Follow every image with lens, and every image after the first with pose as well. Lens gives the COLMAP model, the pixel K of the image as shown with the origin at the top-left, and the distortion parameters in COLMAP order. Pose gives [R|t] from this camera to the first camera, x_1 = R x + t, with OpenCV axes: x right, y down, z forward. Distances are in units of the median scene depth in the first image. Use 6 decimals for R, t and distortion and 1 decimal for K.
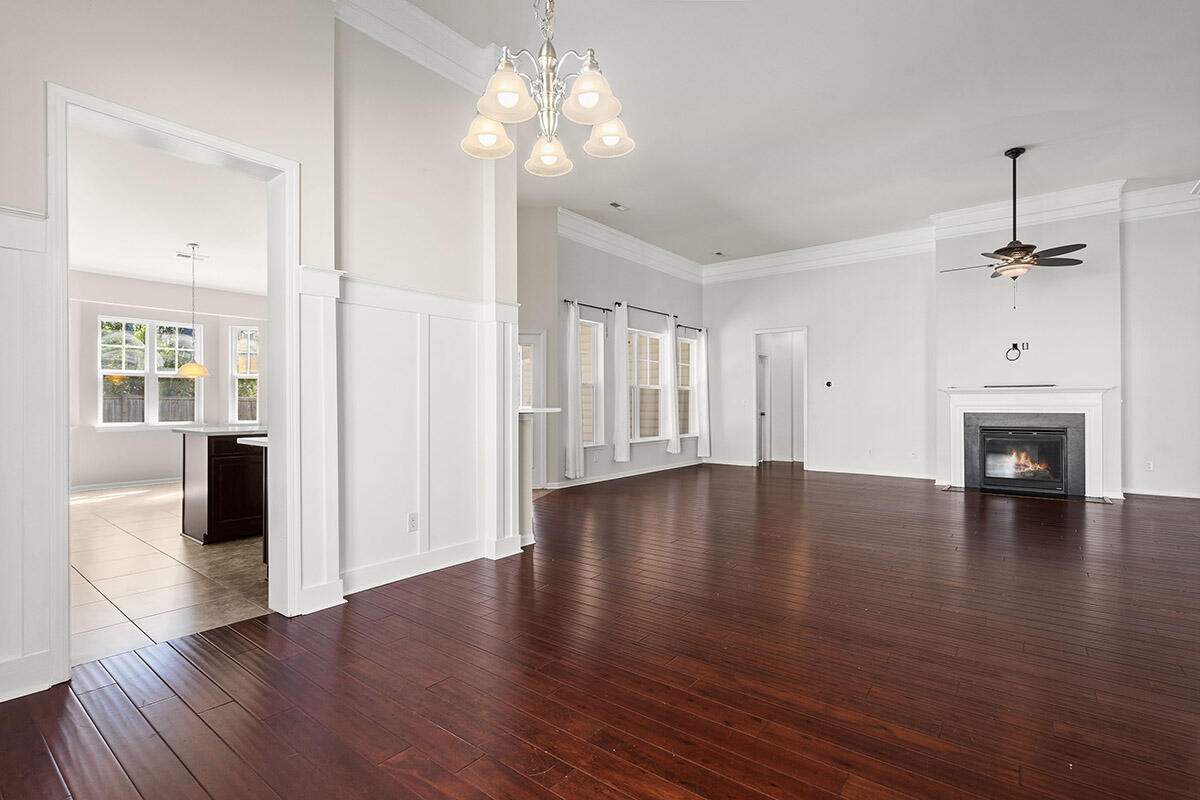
lens RADIAL K [[563.3, 0, 591.6], [0, 563.3, 404.9], [0, 0, 1]] dist [-0.000805, 0.000124]
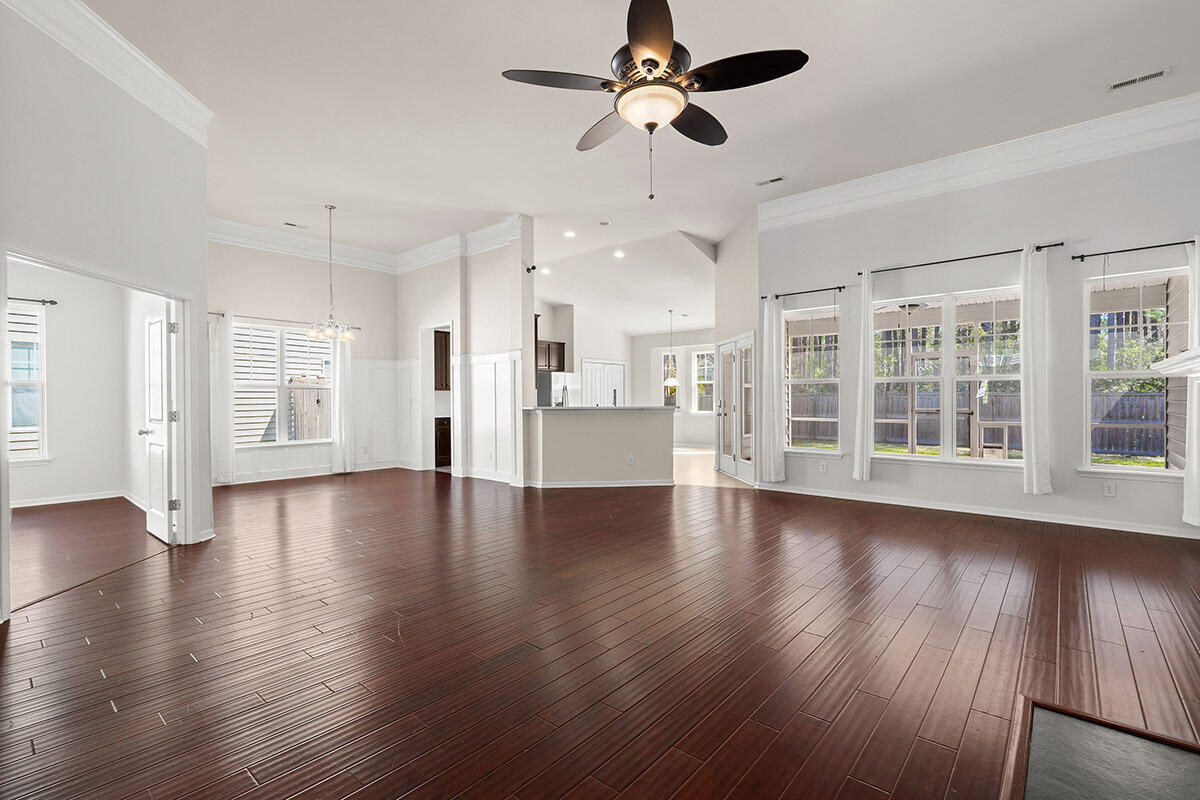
lens RADIAL K [[519.9, 0, 600.0], [0, 519.9, 400.0], [0, 0, 1]] dist [0.000038, 0.000302]
pose [[-0.036441, 0.007344, -0.999309, 0.823924], [-0.004898, 0.999960, 0.007528, -0.012657], [0.999324, 0.005169, -0.036404, 0.721578]]
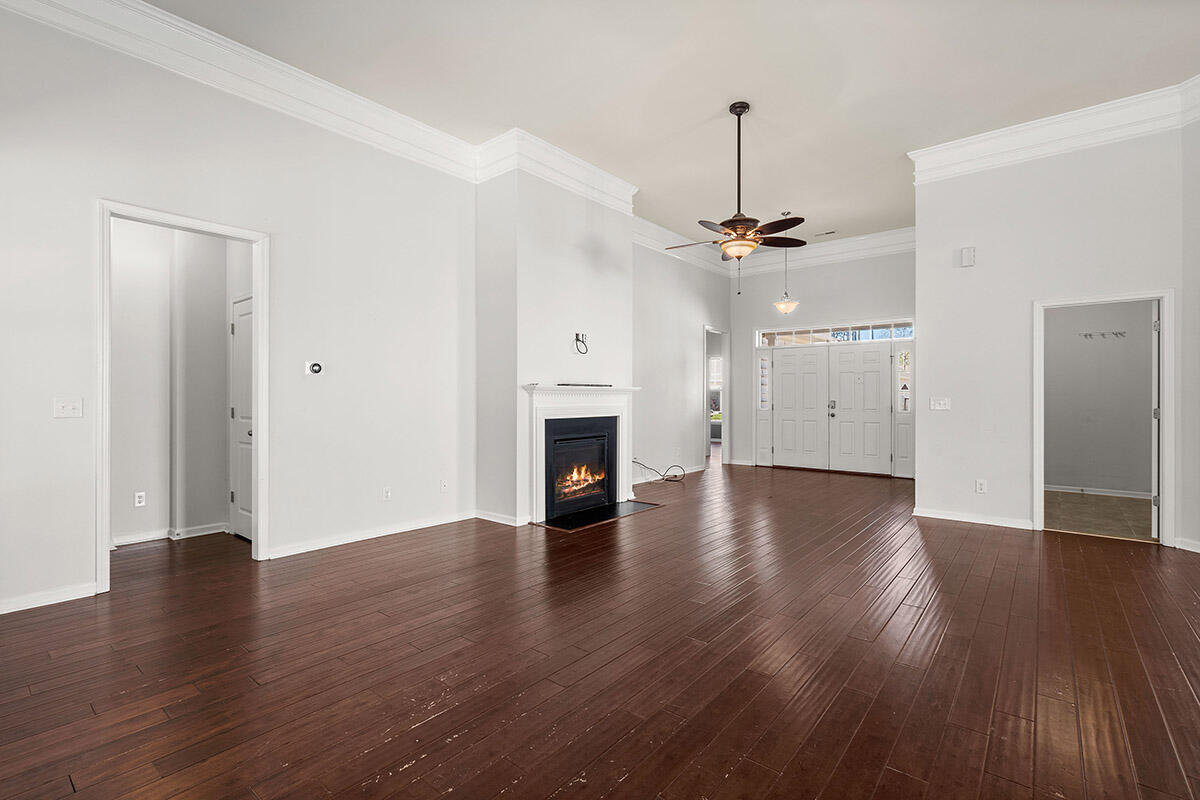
lens RADIAL K [[554.4, 0, 590.2], [0, 554.4, 394.8], [0, 0, 1]] dist [0.000285, 0.000107]
pose [[0.017005, 0.010423, 0.999801, -0.059625], [0.003092, 0.999940, -0.010477, -0.009437], [-0.999851, 0.003269, 0.016972, 0.896763]]
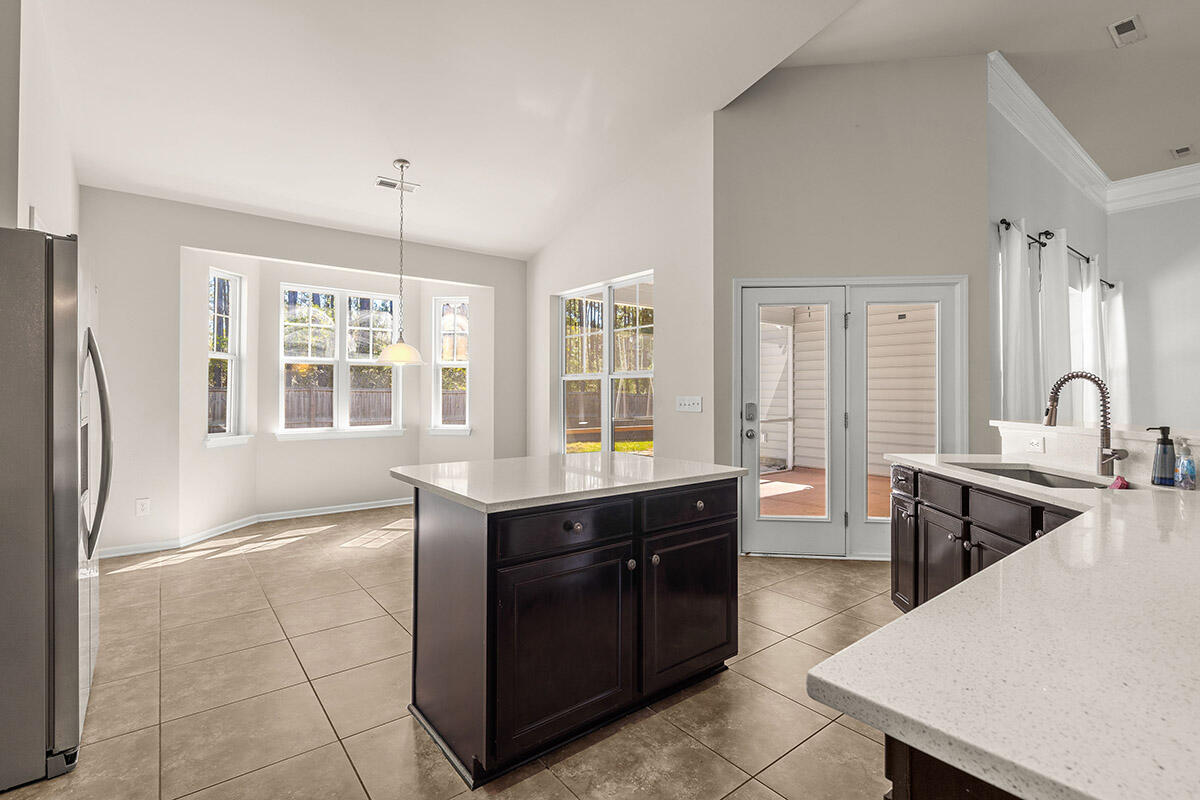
lens RADIAL K [[554.4, 0, 590.2], [0, 554.4, 394.8], [0, 0, 1]] dist [0.000285, 0.000107]
pose [[0.973732, 0.004756, -0.227646, -0.300432], [-0.004998, 0.999987, -0.000483, -0.013093], [0.227641, 0.001608, 0.973744, 0.367614]]
